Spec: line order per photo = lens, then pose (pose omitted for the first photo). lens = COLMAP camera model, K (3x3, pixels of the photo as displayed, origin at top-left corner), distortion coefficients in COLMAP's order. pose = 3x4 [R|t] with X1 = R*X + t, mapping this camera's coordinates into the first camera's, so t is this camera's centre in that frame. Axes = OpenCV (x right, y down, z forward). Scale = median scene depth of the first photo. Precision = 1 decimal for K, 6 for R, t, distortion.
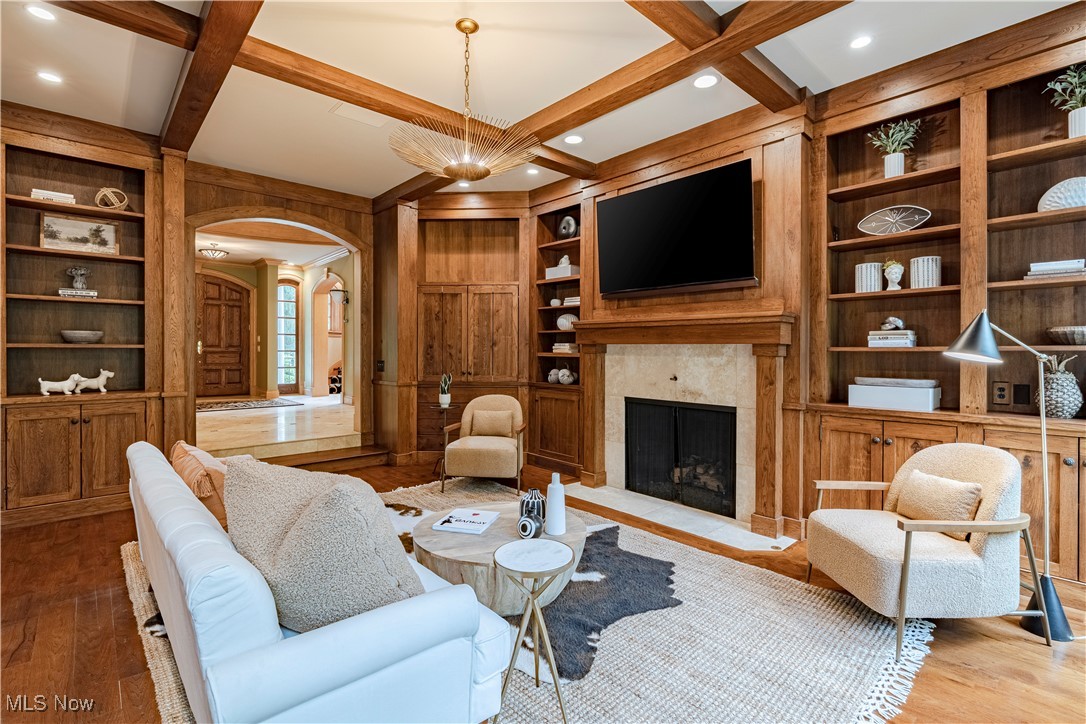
lens RADIAL K [[503.7, 0, 548.9], [0, 503.7, 357.8], [0, 0, 1]] dist [0.000698, 0.000019]
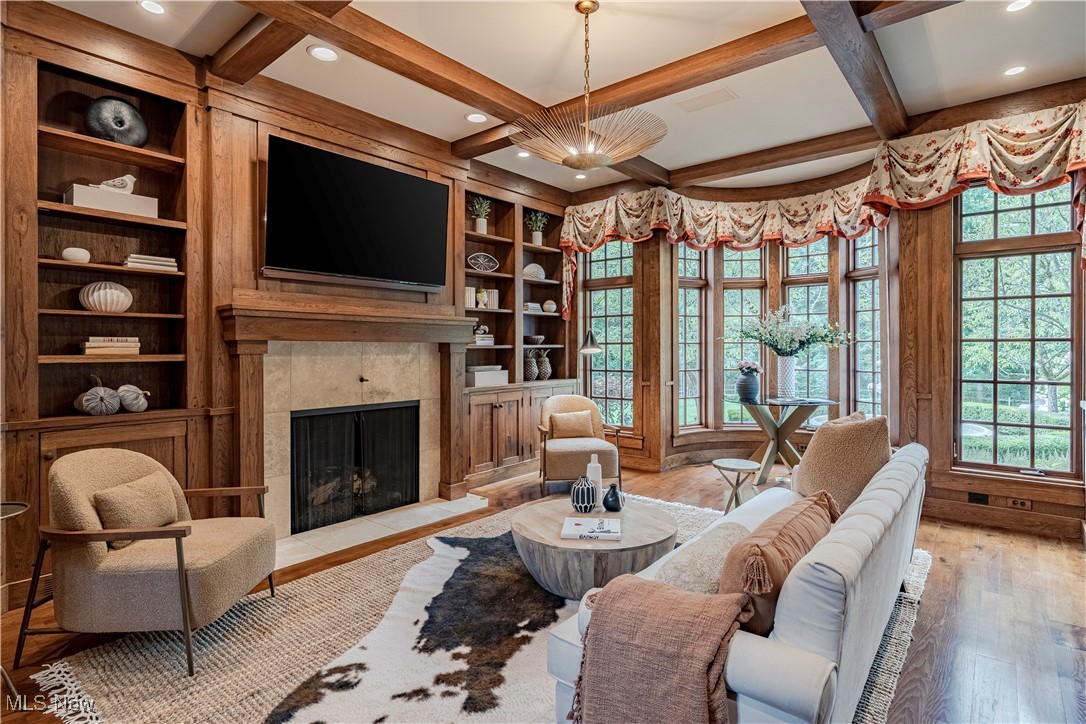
lens RADIAL K [[549.2, 0, 545.8], [0, 549.2, 354.6], [0, 0, 1]] dist [-0.003833, 0.000121]
pose [[-0.135248, -0.015730, 0.990687, -0.819023], [0.017441, 0.999681, 0.018254, -0.017351], [-0.990658, 0.019748, -0.134931, 0.852762]]
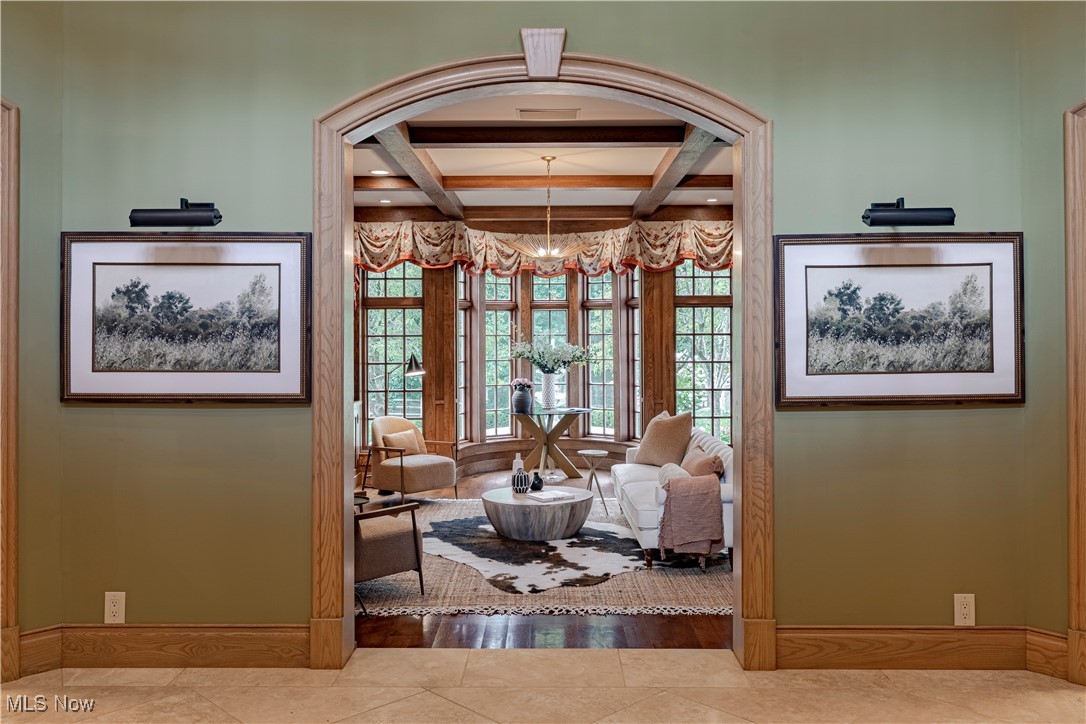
lens RADIAL K [[912.3, 0, 543.8], [0, 912.3, 356.4], [0, 0, 1]] dist [-0.007442, -0.000450]
pose [[-0.734619, -0.012734, 0.678360, -1.269631], [0.012931, 0.999380, 0.032763, -0.101076], [-0.678356, 0.032840, -0.733999, 1.869526]]
